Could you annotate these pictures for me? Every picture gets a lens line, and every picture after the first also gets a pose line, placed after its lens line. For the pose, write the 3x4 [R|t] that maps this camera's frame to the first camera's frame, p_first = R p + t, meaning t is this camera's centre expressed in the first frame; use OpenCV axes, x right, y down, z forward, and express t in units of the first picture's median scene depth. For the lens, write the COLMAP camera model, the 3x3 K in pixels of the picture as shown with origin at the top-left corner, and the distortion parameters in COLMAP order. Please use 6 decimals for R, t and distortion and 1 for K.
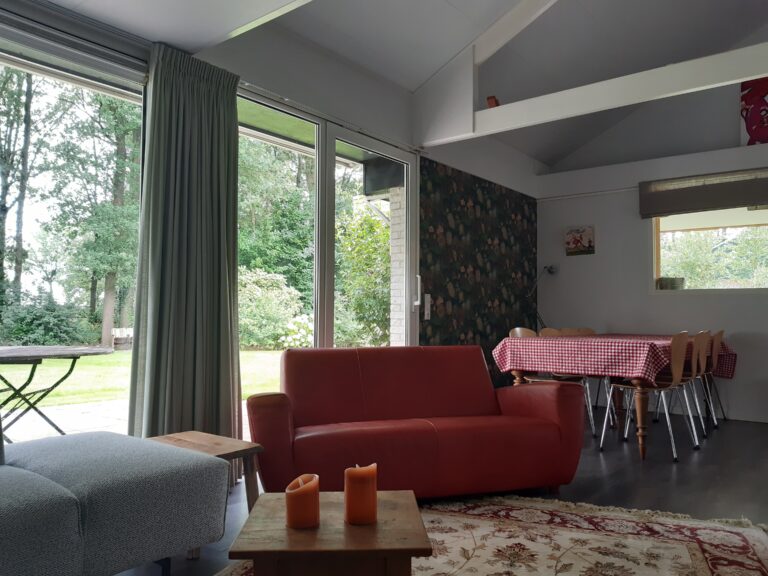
lens RADIAL K [[596.0, 0, 386.1], [0, 596.0, 283.7], [0, 0, 1]] dist [0.049955, -0.093732]
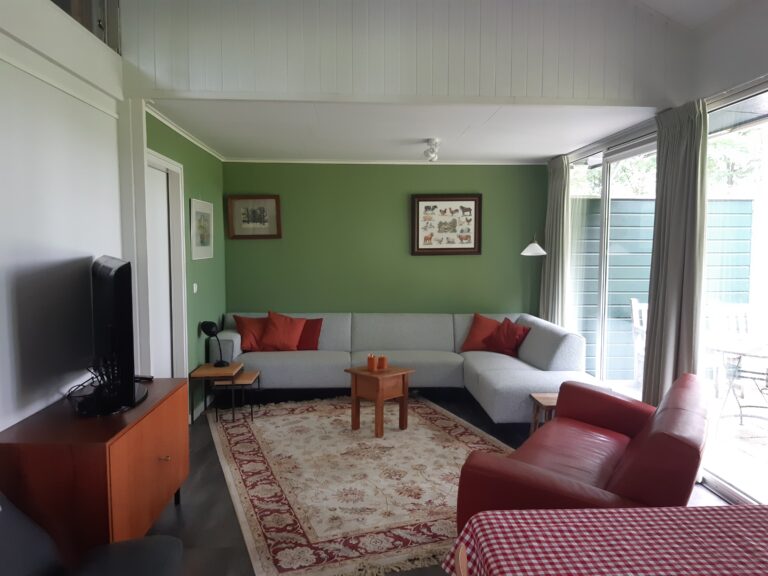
lens RADIAL K [[584.6, 0, 390.3], [0, 584.6, 287.9], [0, 0, 1]] dist [0.090848, -0.166324]
pose [[-0.744449, 0.040220, -0.666466, 0.669369], [0.028136, 0.999187, 0.028871, -0.056172], [0.667086, 0.002742, -0.744976, 1.136571]]
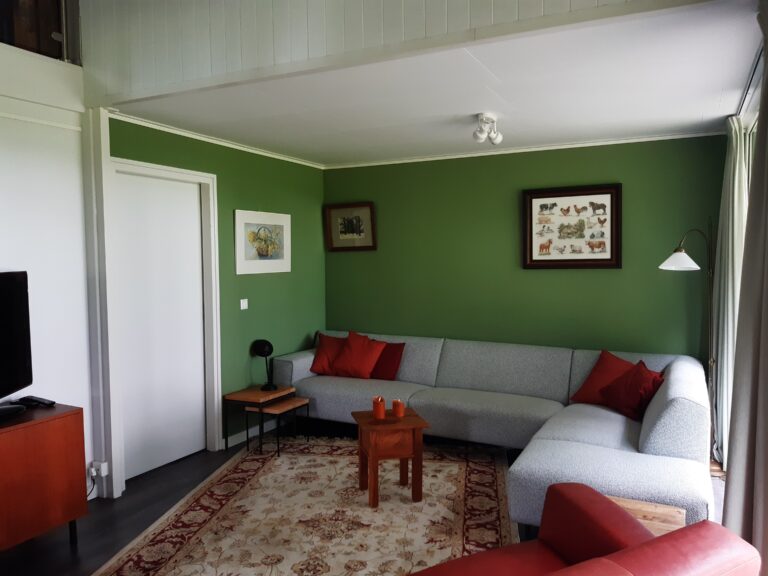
lens RADIAL K [[584.6, 0, 390.3], [0, 584.6, 287.9], [0, 0, 1]] dist [0.090848, -0.166324]
pose [[-0.978502, 0.011928, -0.205890, 0.141223], [0.012015, 0.999927, 0.000830, -0.061318], [0.205885, -0.001661, -0.978575, 1.142287]]
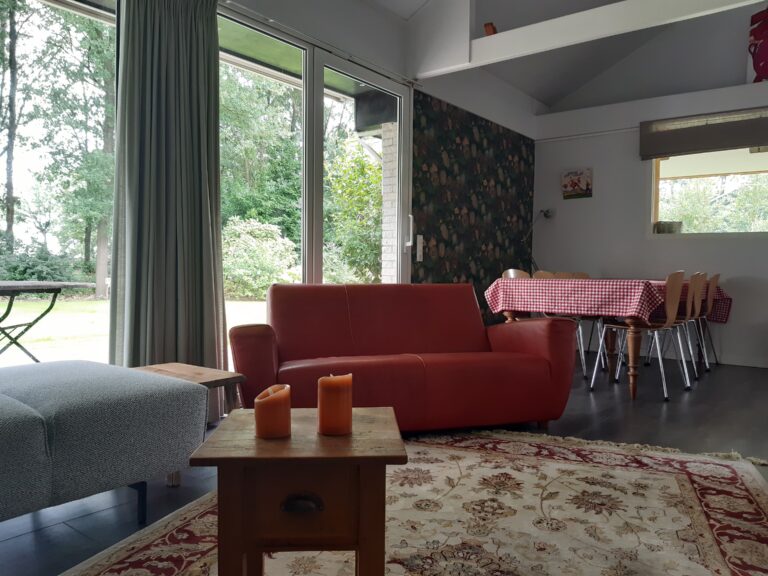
lens RADIAL K [[596.0, 0, 386.1], [0, 596.0, 283.7], [0, 0, 1]] dist [0.049955, -0.093732]
pose [[0.999949, 0.007550, 0.006707, 0.009602], [-0.008040, 0.997047, 0.076367, 0.027858], [-0.006111, -0.076417, 0.997057, 0.024282]]
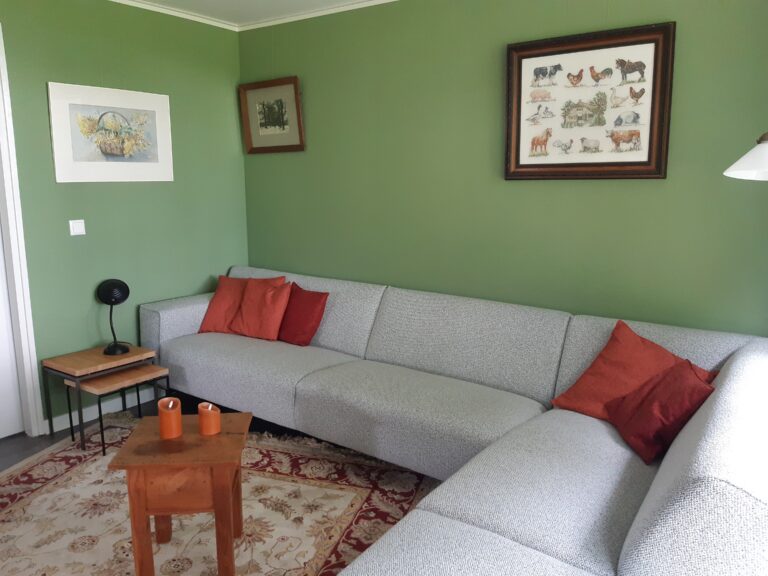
lens RADIAL K [[596.0, 0, 386.1], [0, 596.0, 283.7], [0, 0, 1]] dist [0.049955, -0.093732]
pose [[-0.998308, 0.002655, -0.058093, -0.160942], [-0.004679, 0.992051, 0.125752, -0.059811], [0.057965, 0.125811, -0.990359, 0.796512]]
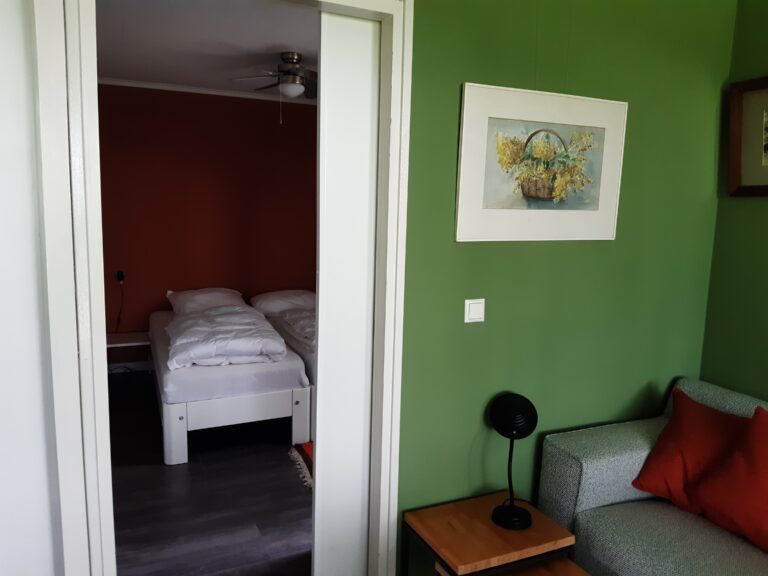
lens RADIAL K [[584.6, 0, 390.3], [0, 584.6, 287.9], [0, 0, 1]] dist [0.090848, -0.166324]
pose [[-0.895756, -0.090849, 0.435163, 0.039641], [-0.056166, 0.994179, 0.091941, -0.090992], [-0.440983, 0.057915, -0.895645, 0.470522]]
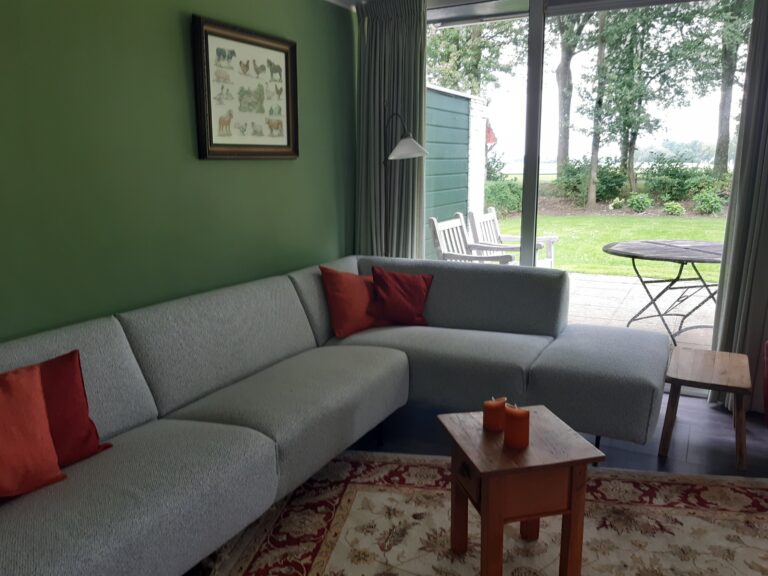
lens RADIAL K [[596.0, 0, 386.1], [0, 596.0, 283.7], [0, 0, 1]] dist [0.049955, -0.093732]
pose [[0.181907, 0.182330, -0.966264, 0.360533], [0.065216, 0.978258, 0.196871, -0.076438], [0.981151, -0.098828, 0.166061, 0.164832]]
